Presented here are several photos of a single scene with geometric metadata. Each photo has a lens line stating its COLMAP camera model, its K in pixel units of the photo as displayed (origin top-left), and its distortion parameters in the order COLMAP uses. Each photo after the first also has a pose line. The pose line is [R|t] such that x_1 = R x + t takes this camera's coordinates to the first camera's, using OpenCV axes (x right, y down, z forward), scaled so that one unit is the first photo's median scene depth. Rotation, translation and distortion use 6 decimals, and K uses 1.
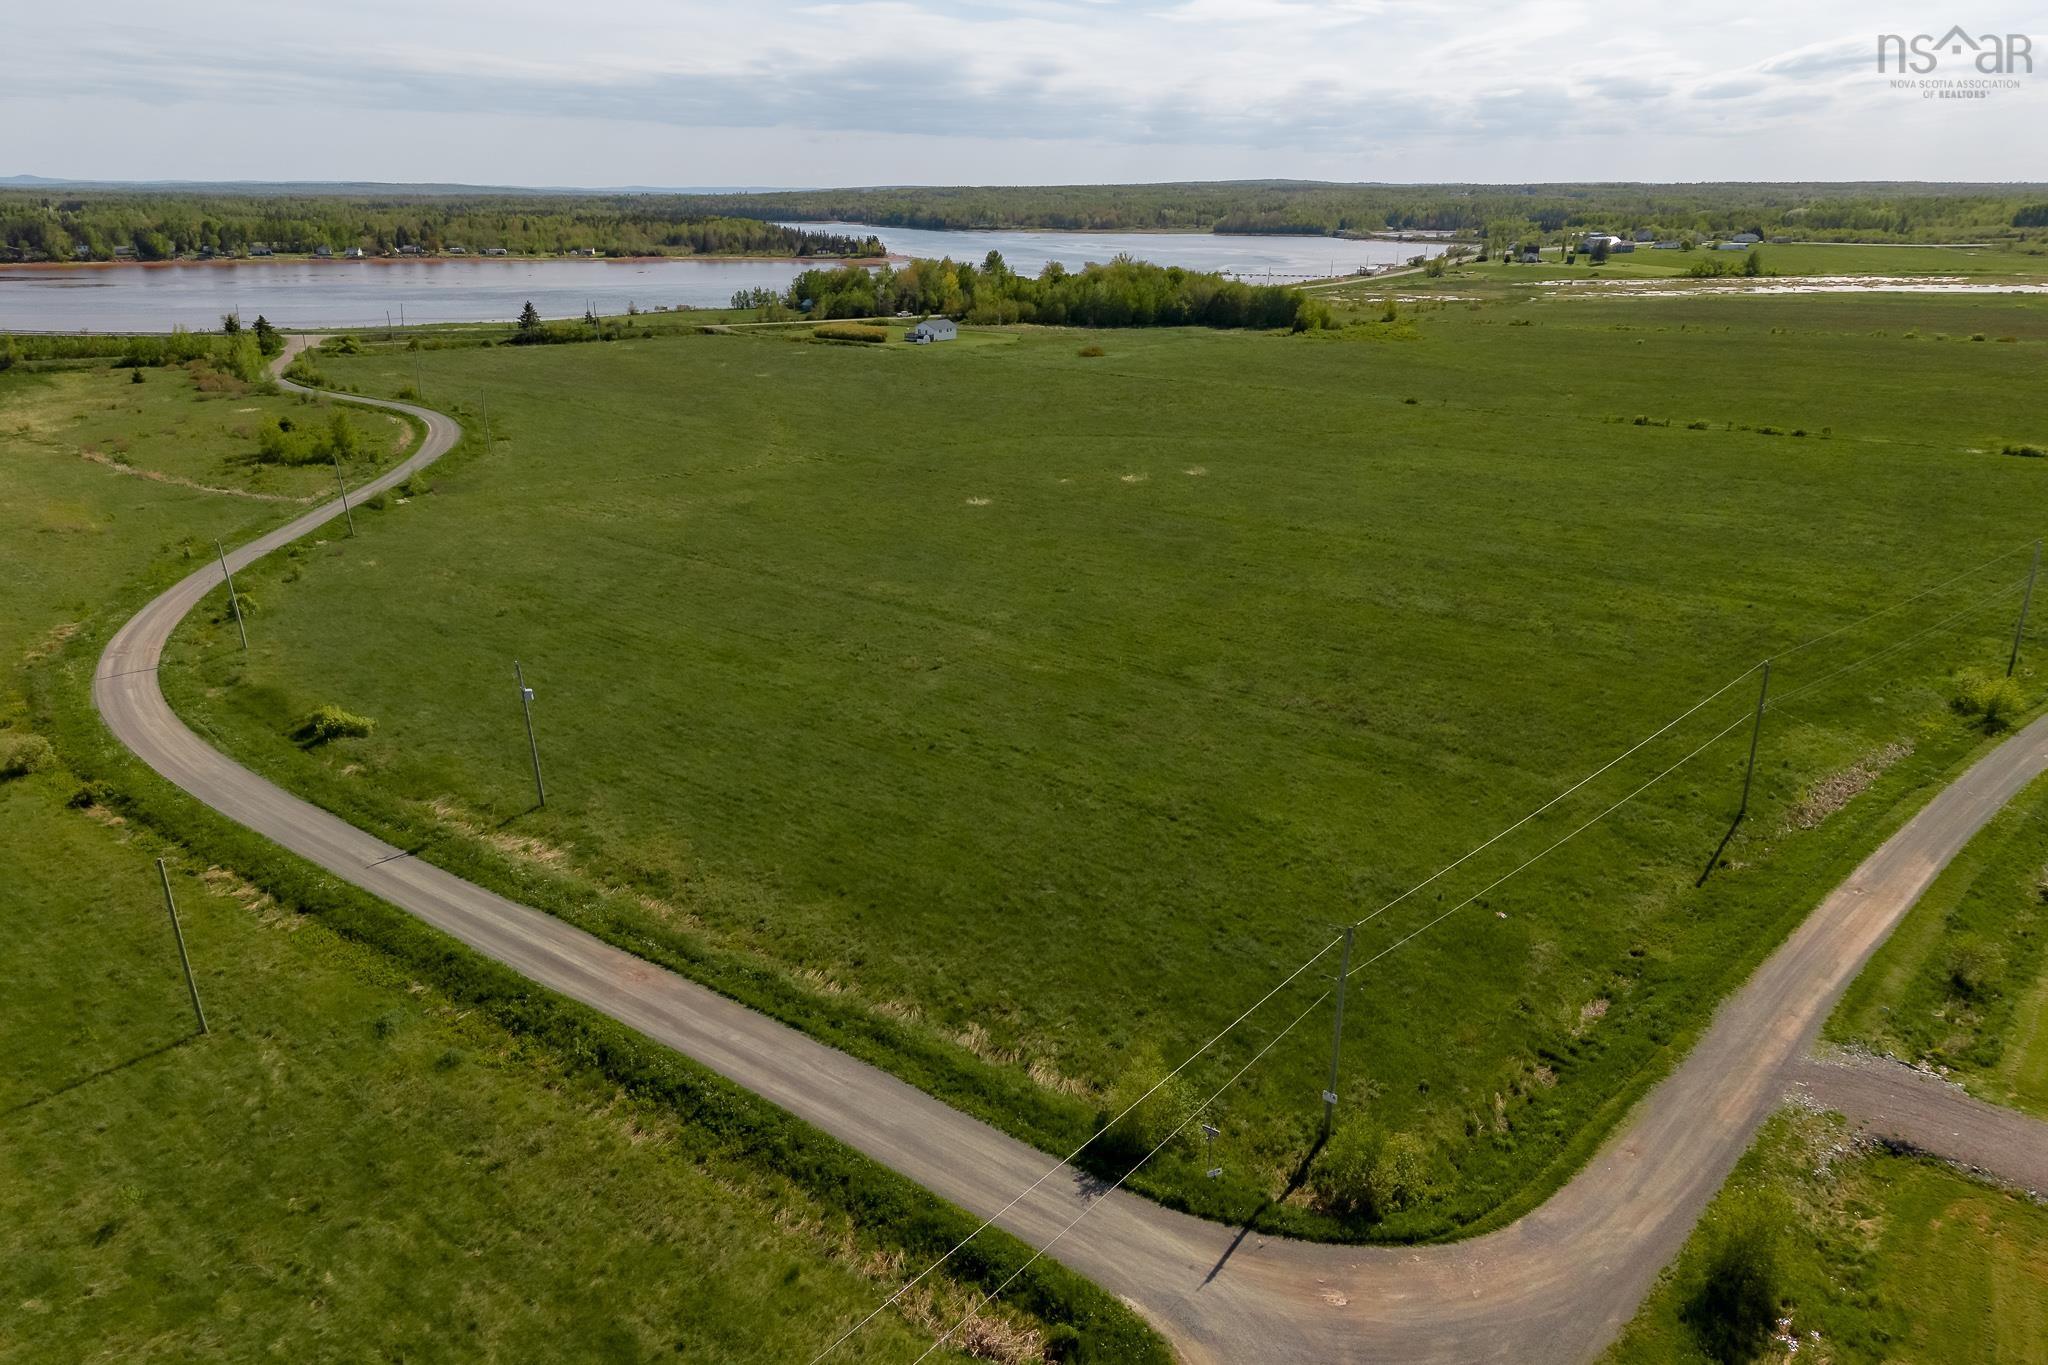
lens RADIAL K [[1351.7, 0, 1023.3], [0, 1351.7, 687.7], [0, 0, 1]] dist [0.052396, -0.031884]
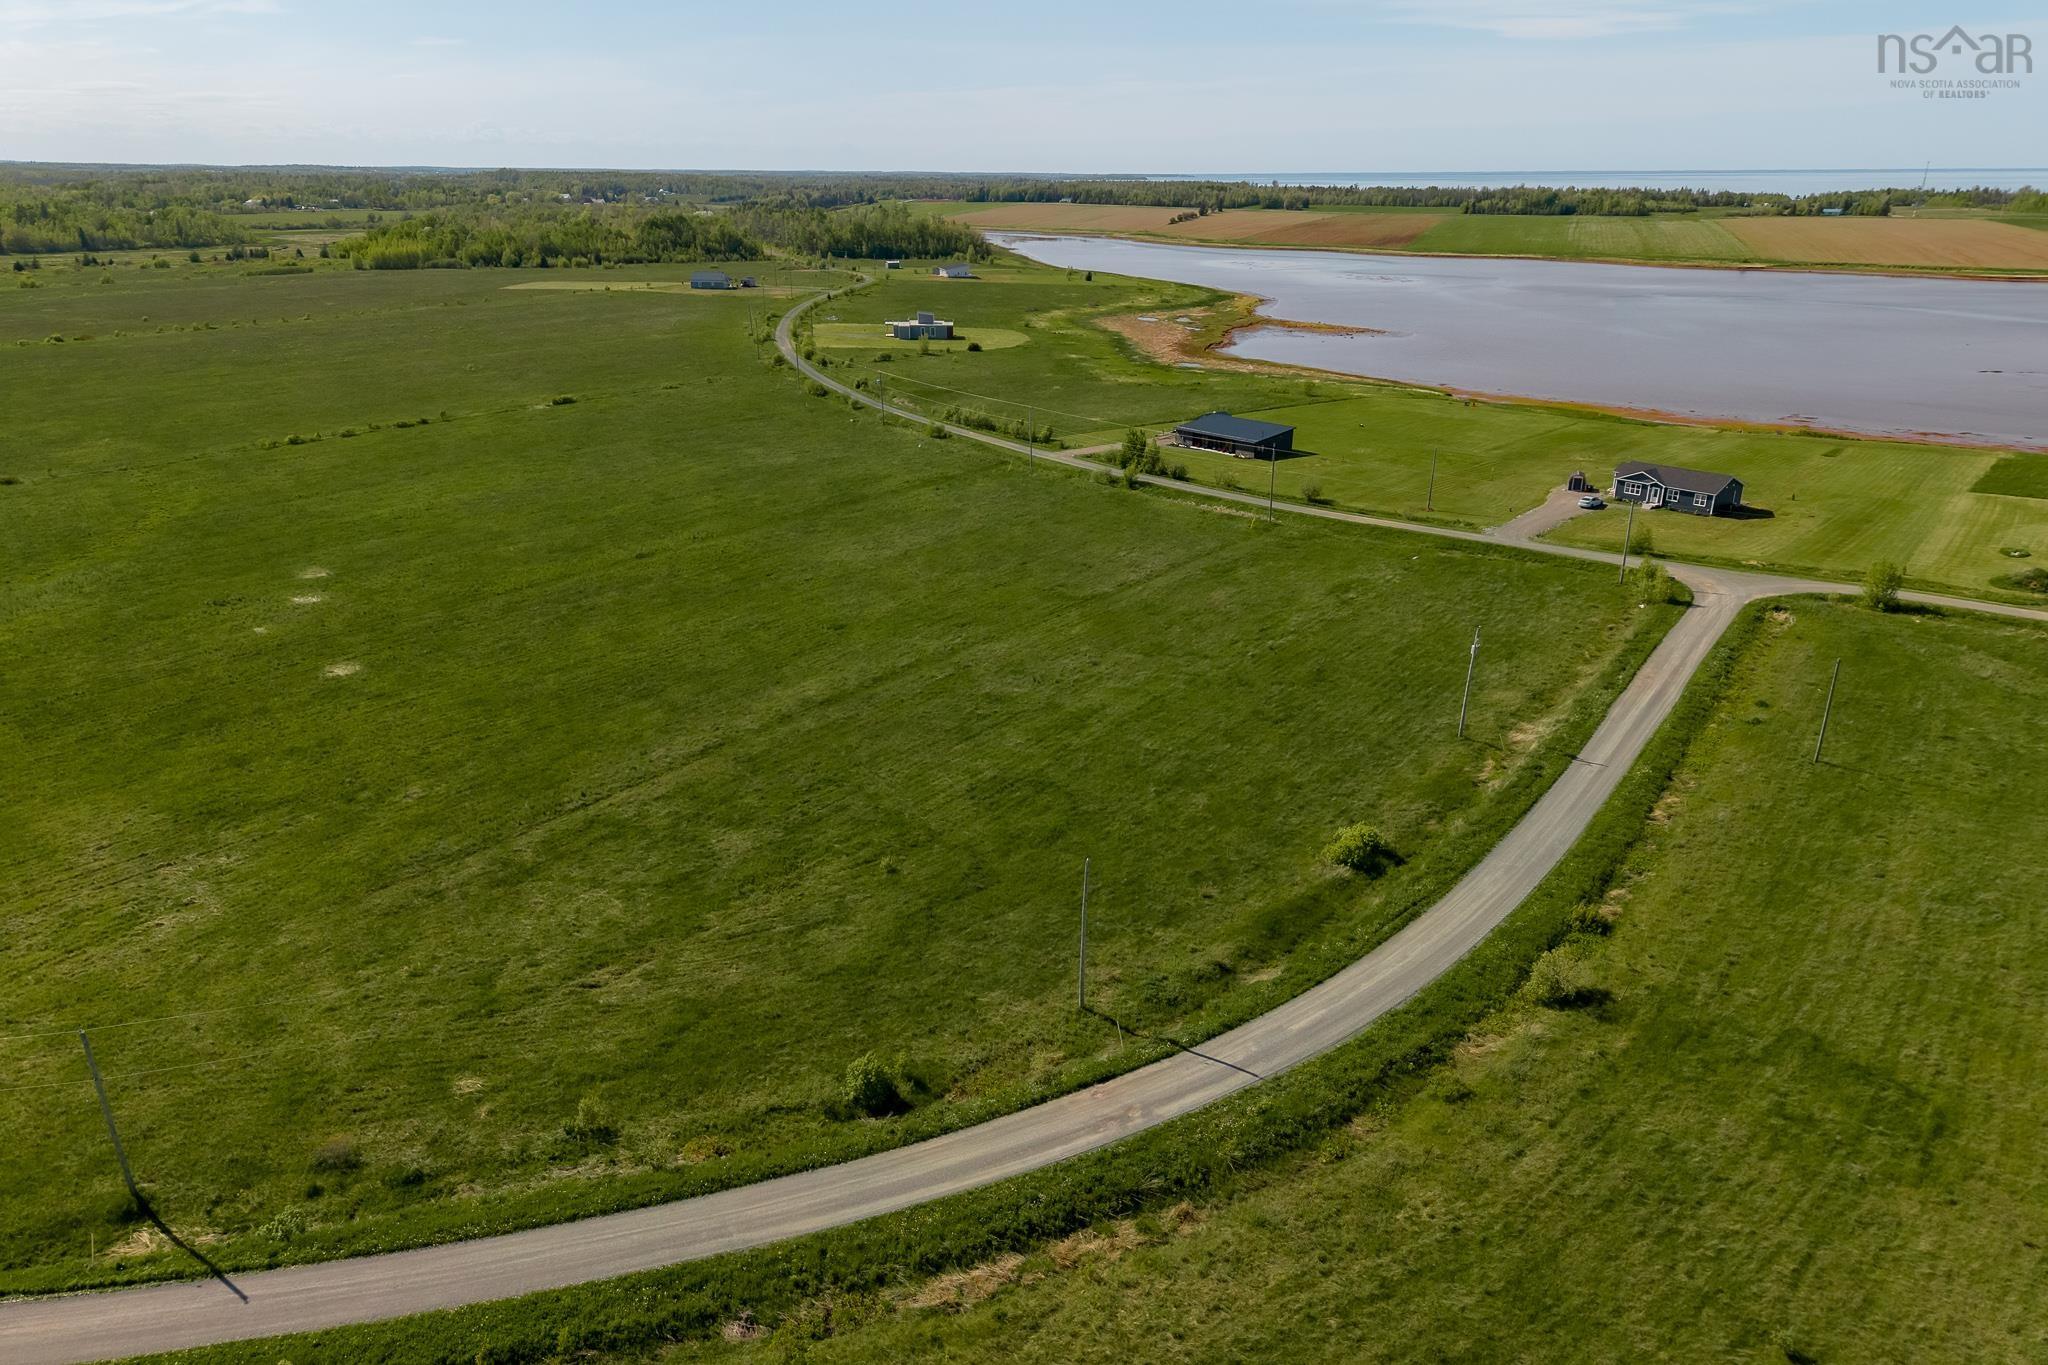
lens RADIAL K [[1351.7, 0, 1018.0], [0, 1351.7, 690.0], [0, 0, 1]] dist [0.052396, -0.031884]
pose [[-0.031910, -0.355635, 0.934080, -1.206305], [0.338560, 0.875461, 0.344883, -0.427643], [-0.940403, 0.327248, 0.092468, 0.989375]]
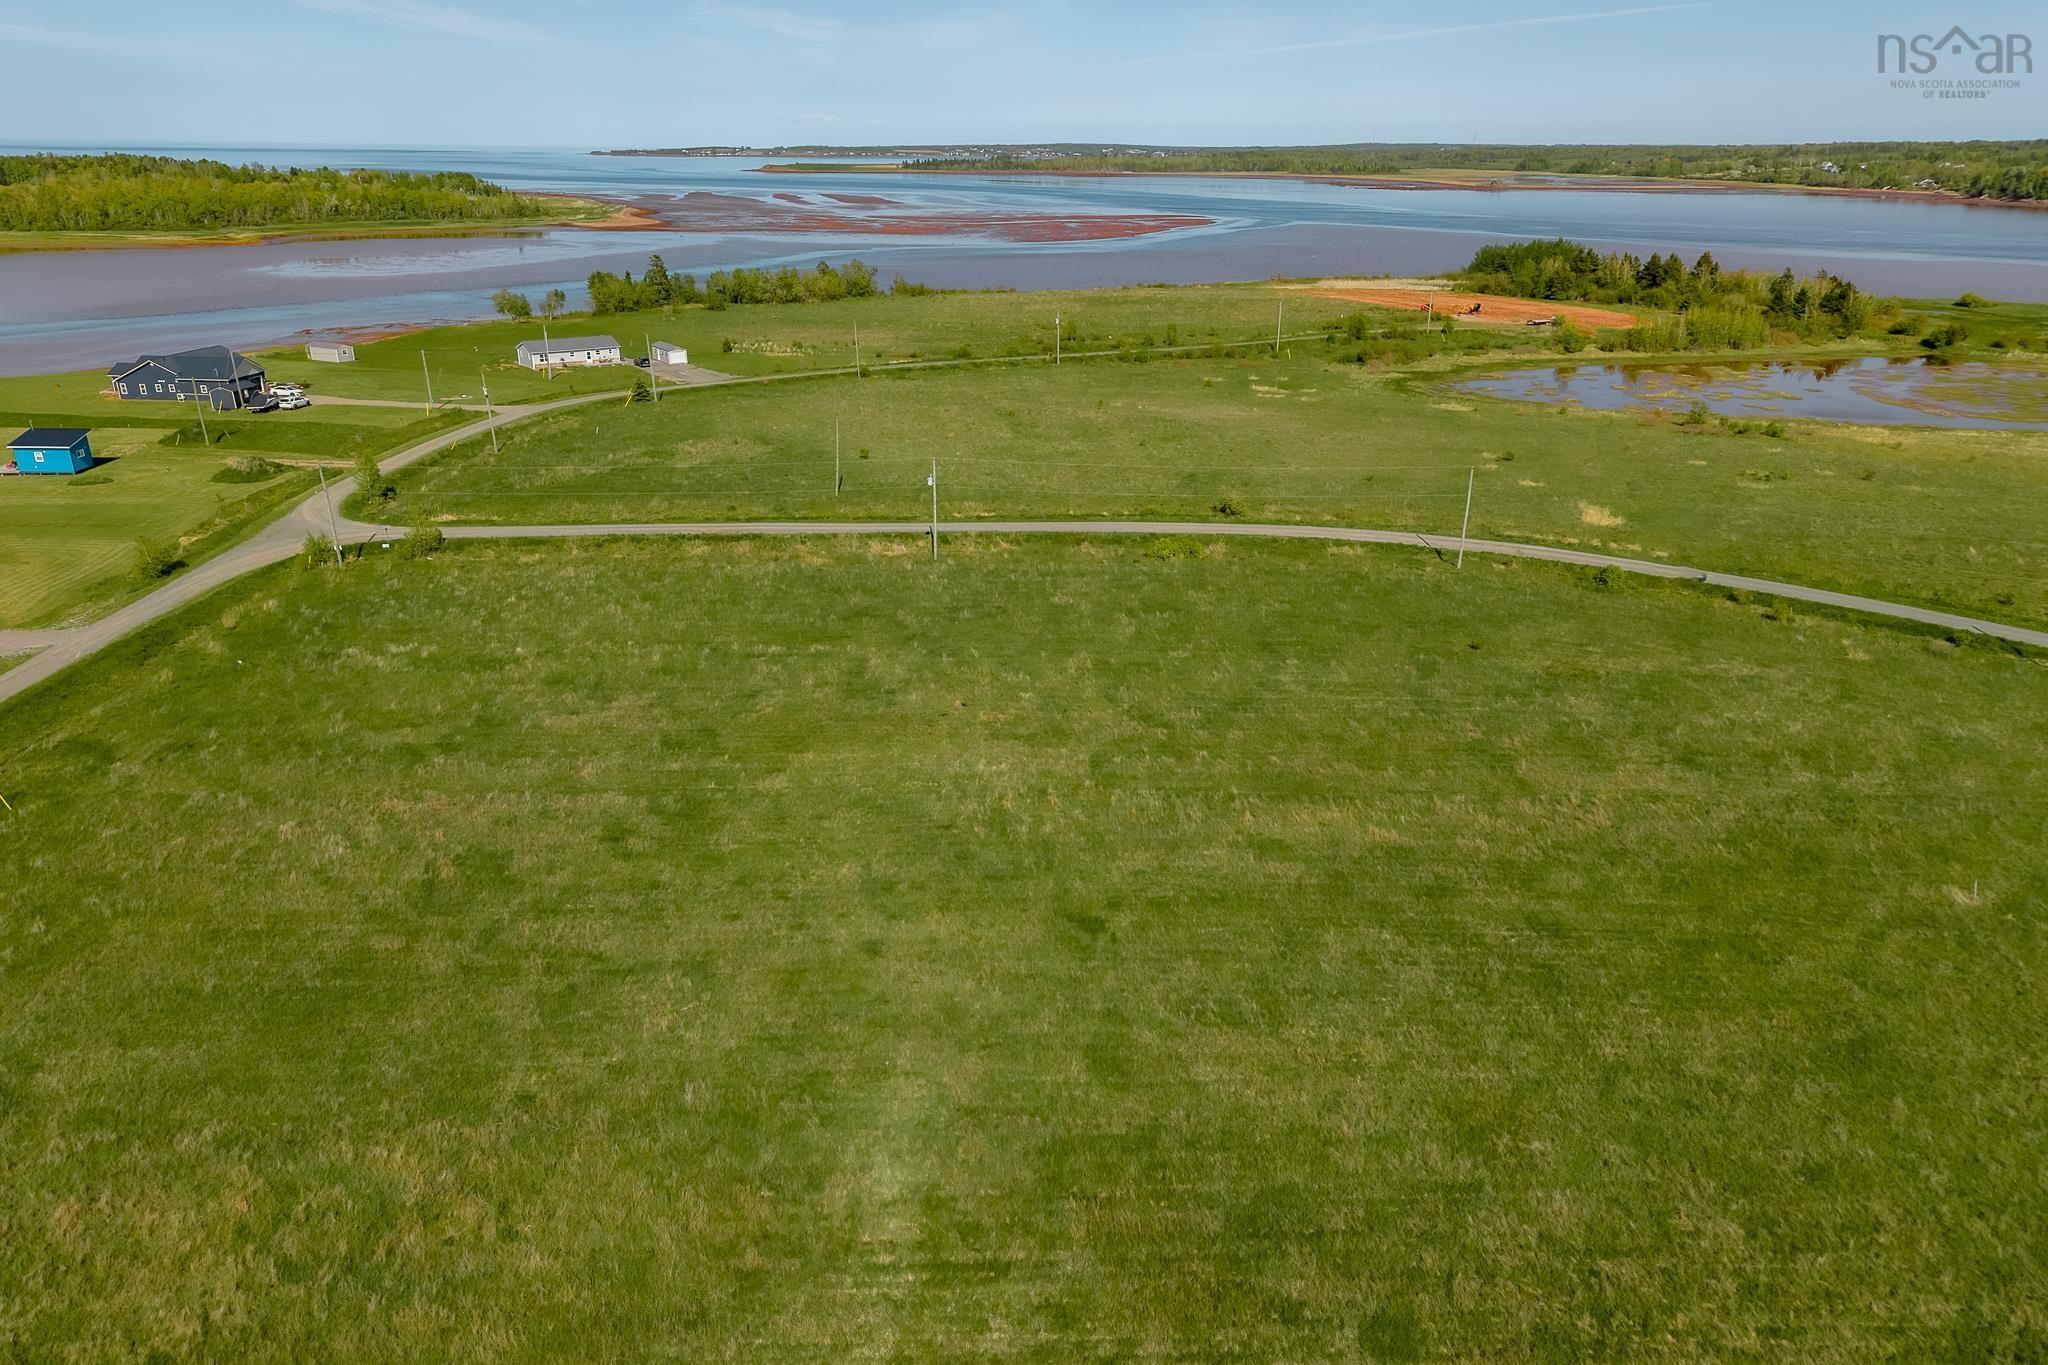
lens RADIAL K [[1351.7, 0, 1022.6], [0, 1351.7, 678.9], [0, 0, 1]] dist [0.052396, -0.031884]
pose [[-0.732009, 0.244515, -0.635905, 0.439756], [-0.236287, 0.784328, 0.573583, -0.542739], [0.639008, 0.570124, -0.516360, 1.498547]]
